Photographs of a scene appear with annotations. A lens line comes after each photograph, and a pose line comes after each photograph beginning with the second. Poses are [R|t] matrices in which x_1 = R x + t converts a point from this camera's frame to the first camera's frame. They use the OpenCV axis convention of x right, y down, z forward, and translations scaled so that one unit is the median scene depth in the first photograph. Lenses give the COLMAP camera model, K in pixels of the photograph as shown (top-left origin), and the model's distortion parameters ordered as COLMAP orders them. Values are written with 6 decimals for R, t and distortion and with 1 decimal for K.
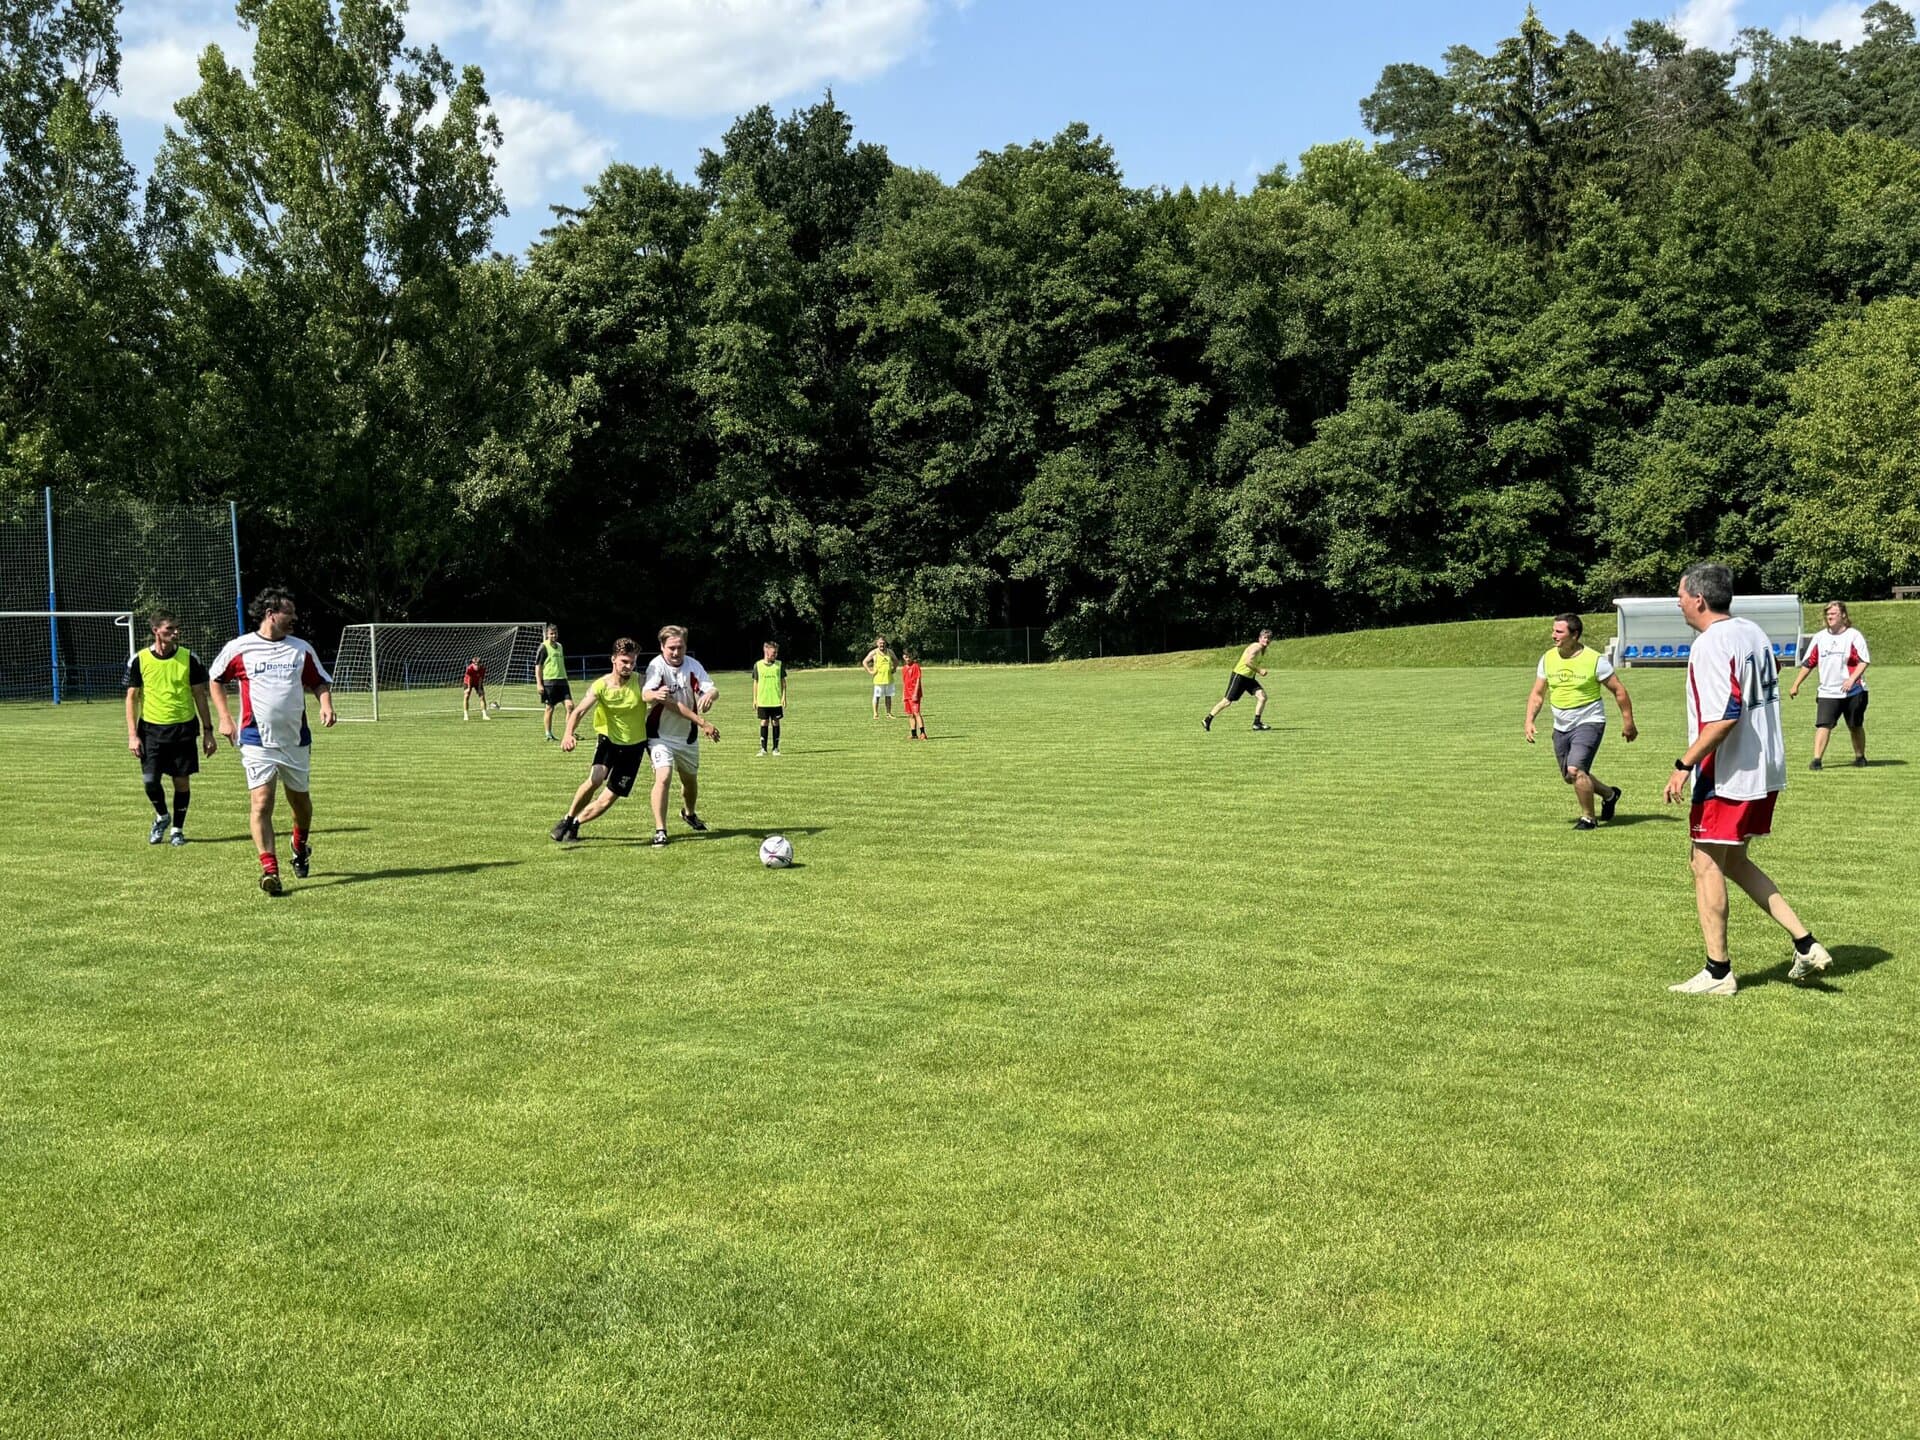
lens RADIAL K [[1857.2, 0, 959.4], [0, 1857.2, 690.2], [0, 0, 1]] dist [0.076870, -0.143713]
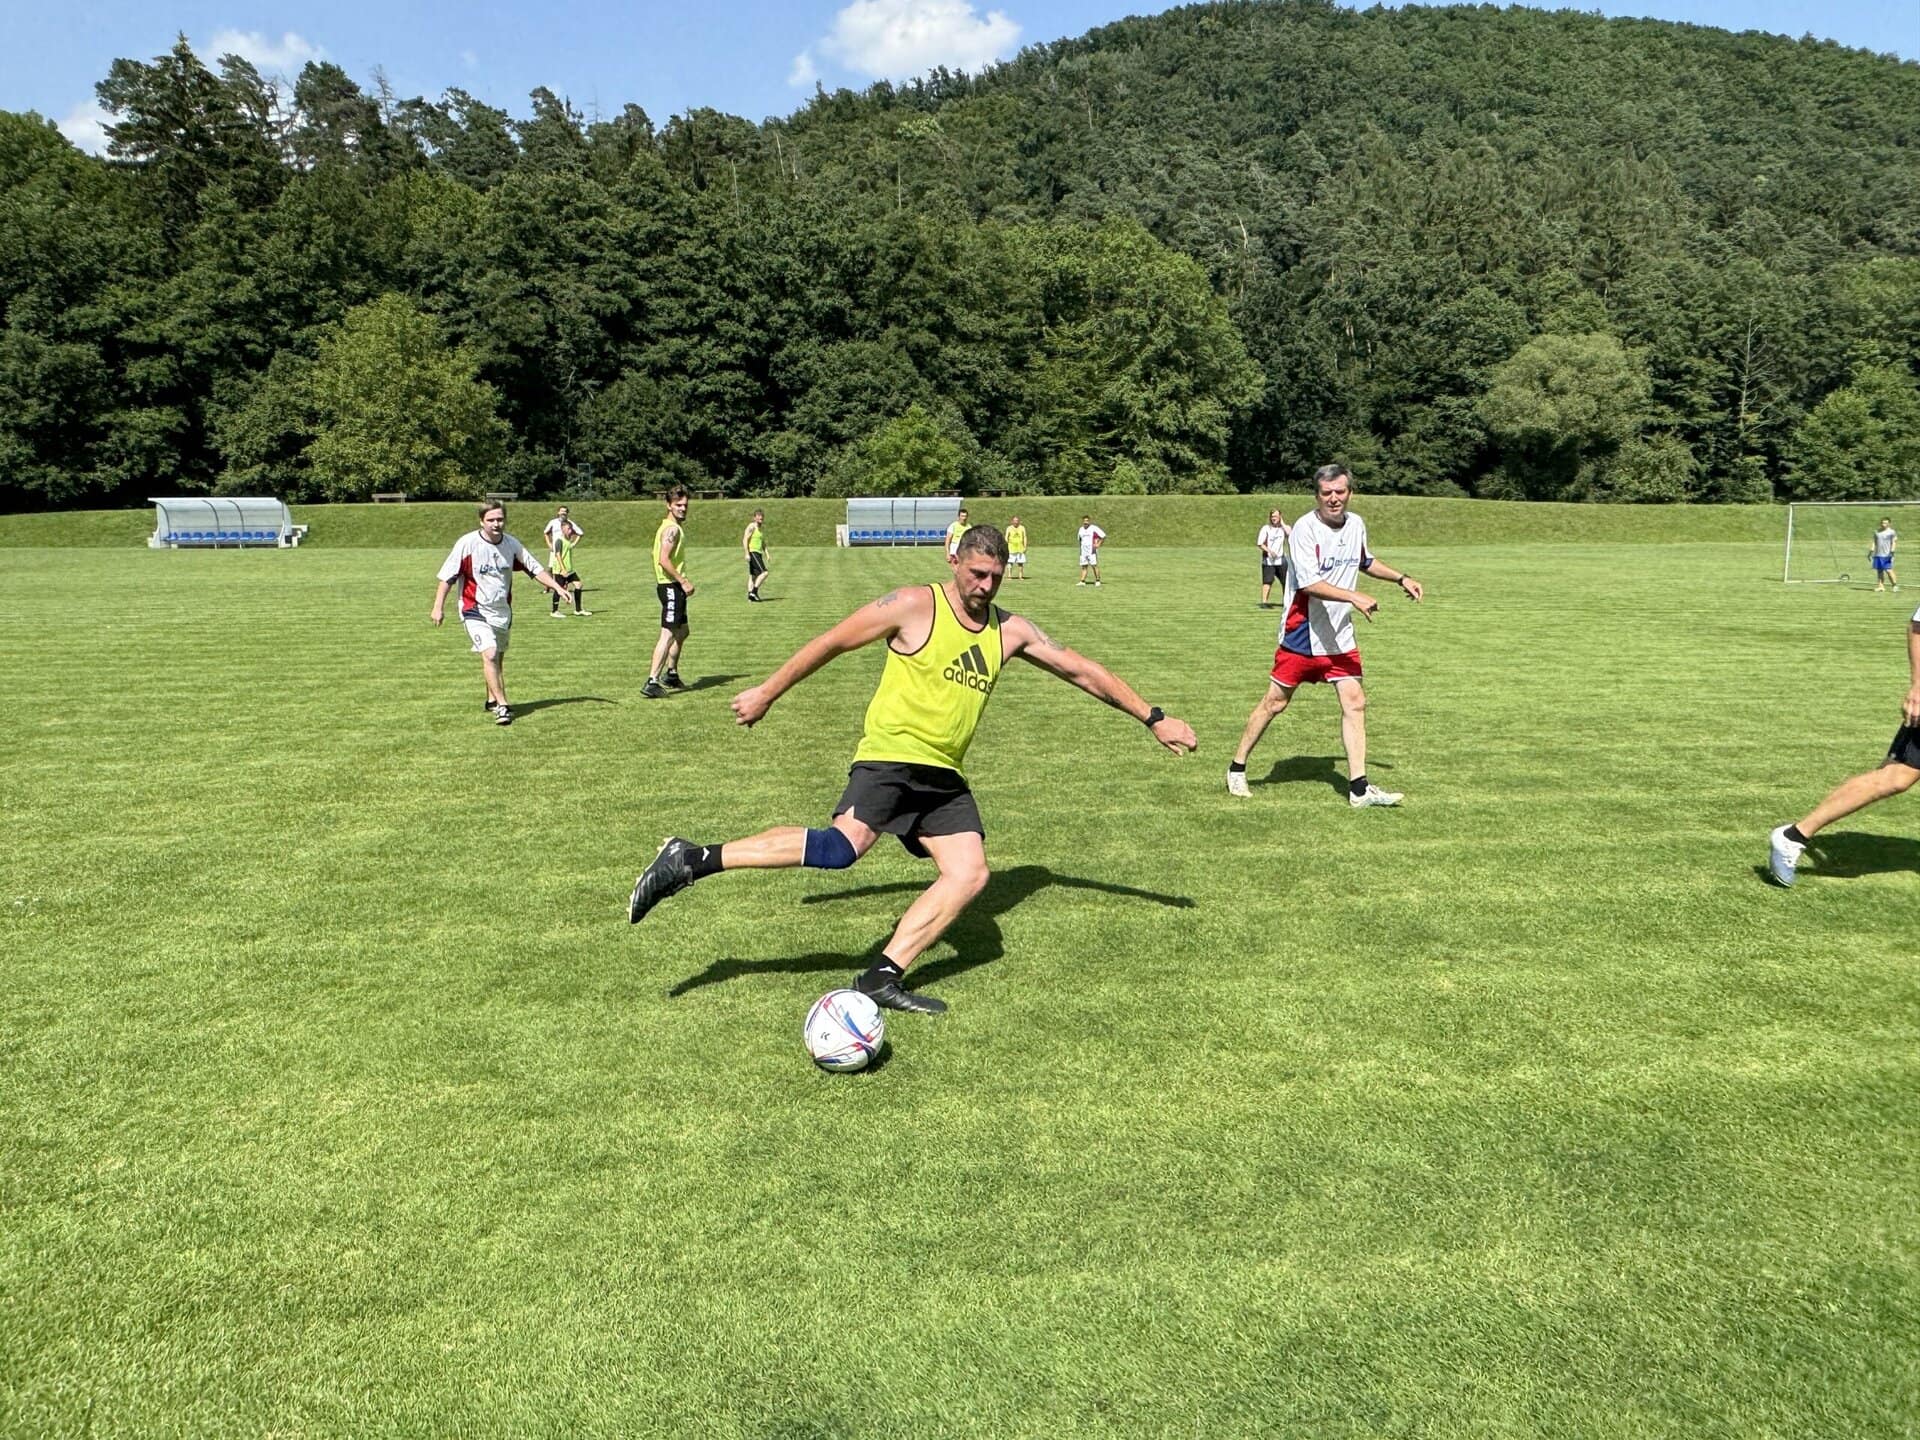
lens RADIAL K [[1332.0, 0, 960.0], [0, 1332.0, 720.0], [0, 0, 1]] dist [-0.001868, -0.003155]
pose [[0.804812, -0.070262, 0.589356, 0.188408], [0.000665, 0.993074, 0.117485, -0.000747], [-0.593529, -0.094162, 0.799285, -0.112940]]
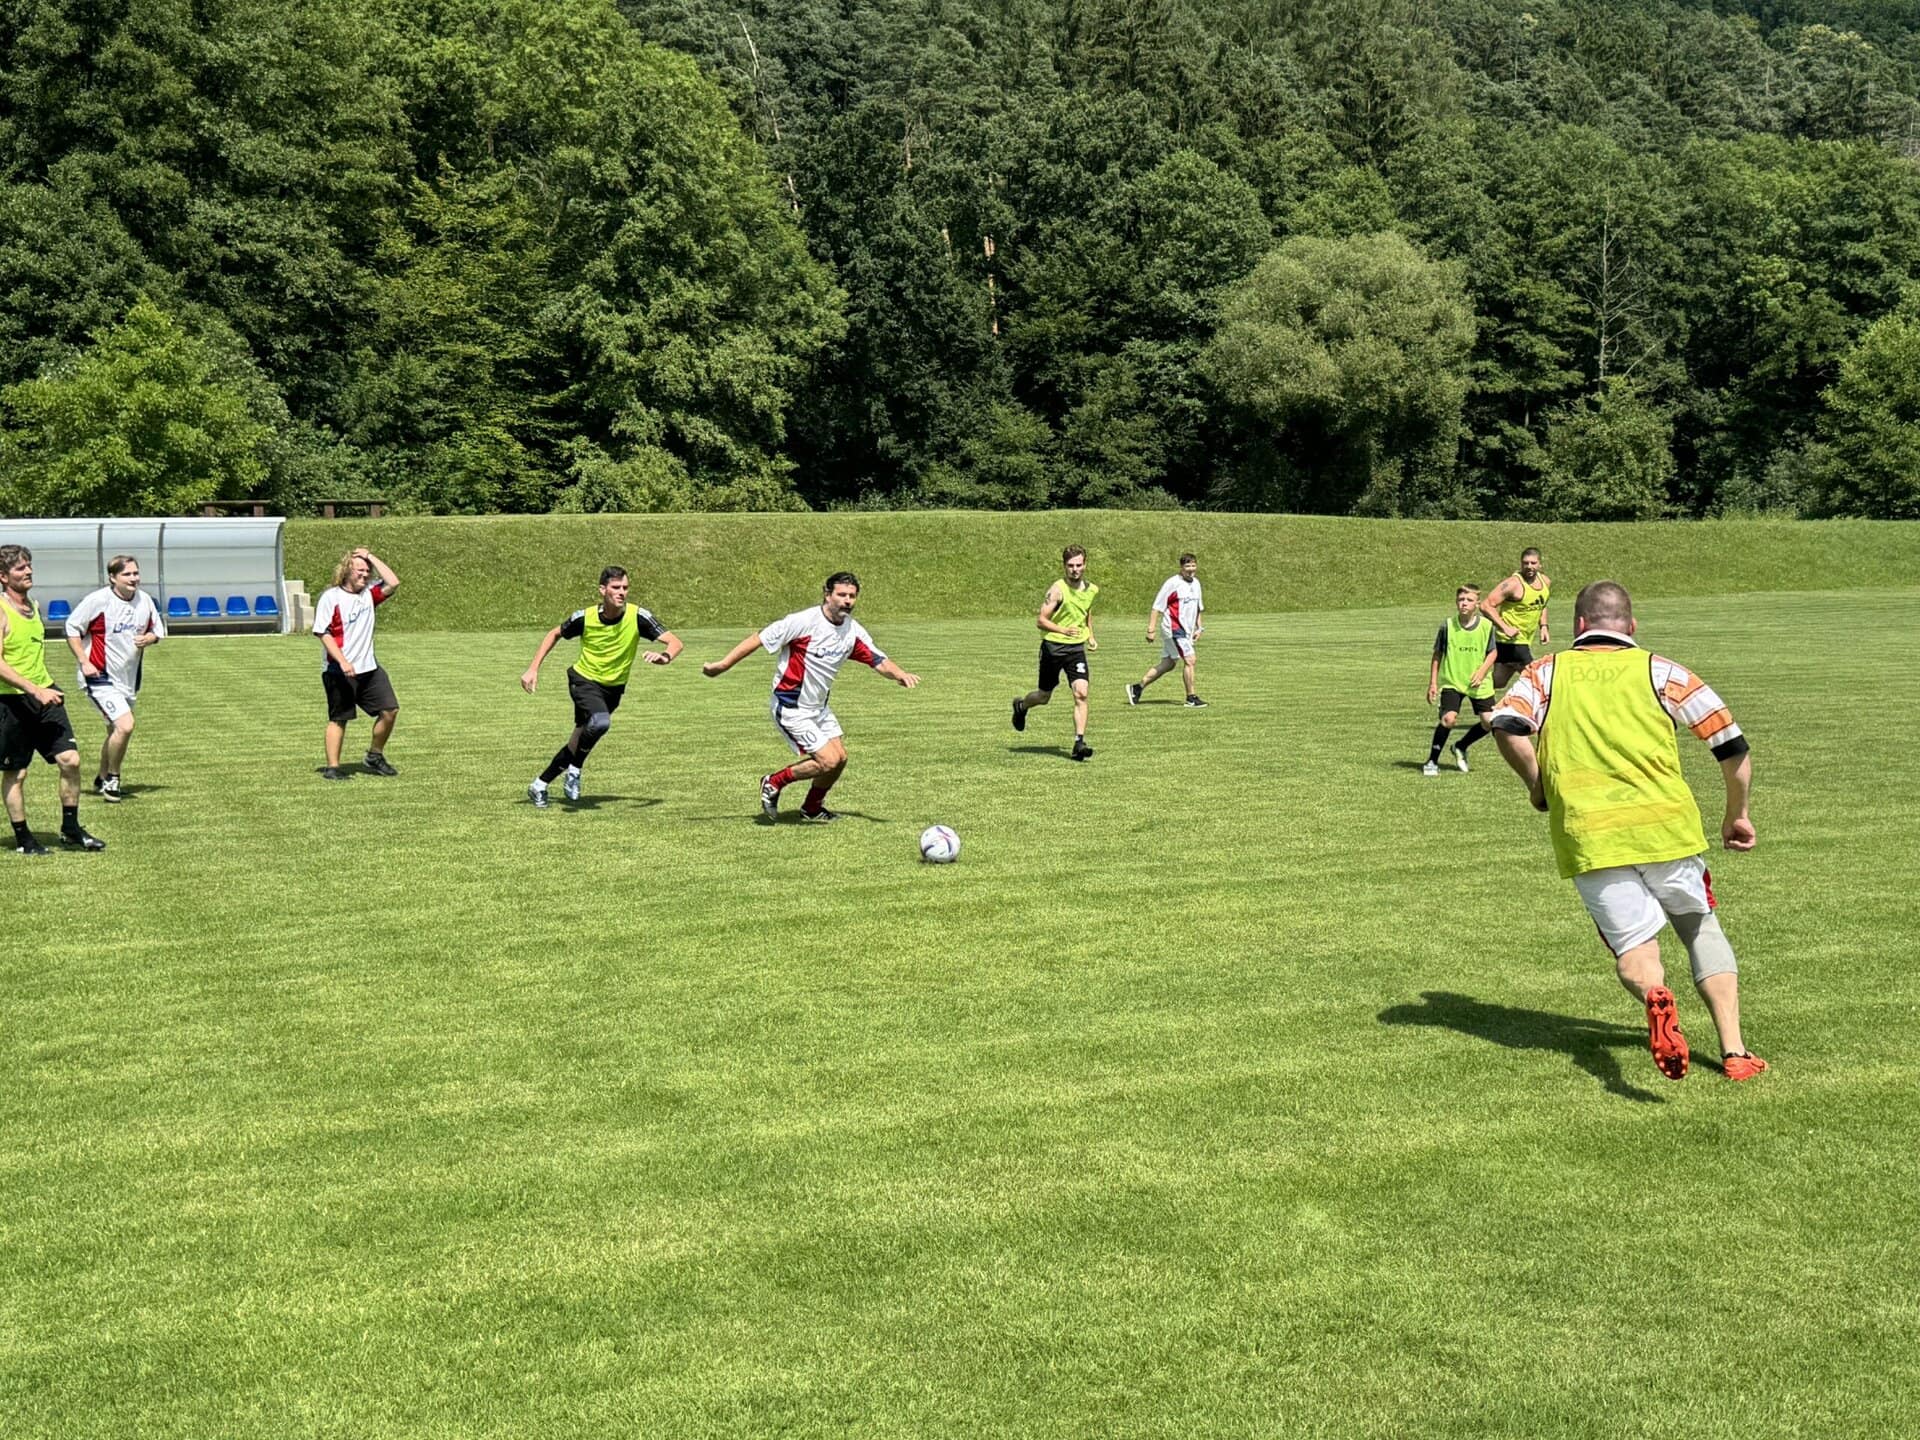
lens RADIAL K [[2284.4, 0, 960.0], [0, 2284.4, 720.0], [0, 0, 1]] dist [0.169055, -0.395691]
pose [[0.585930, -0.046194, 0.809044, 0.306551], [0.023853, 0.998924, 0.039761, -0.008550], [-0.810011, -0.003999, 0.586401, 0.070695]]
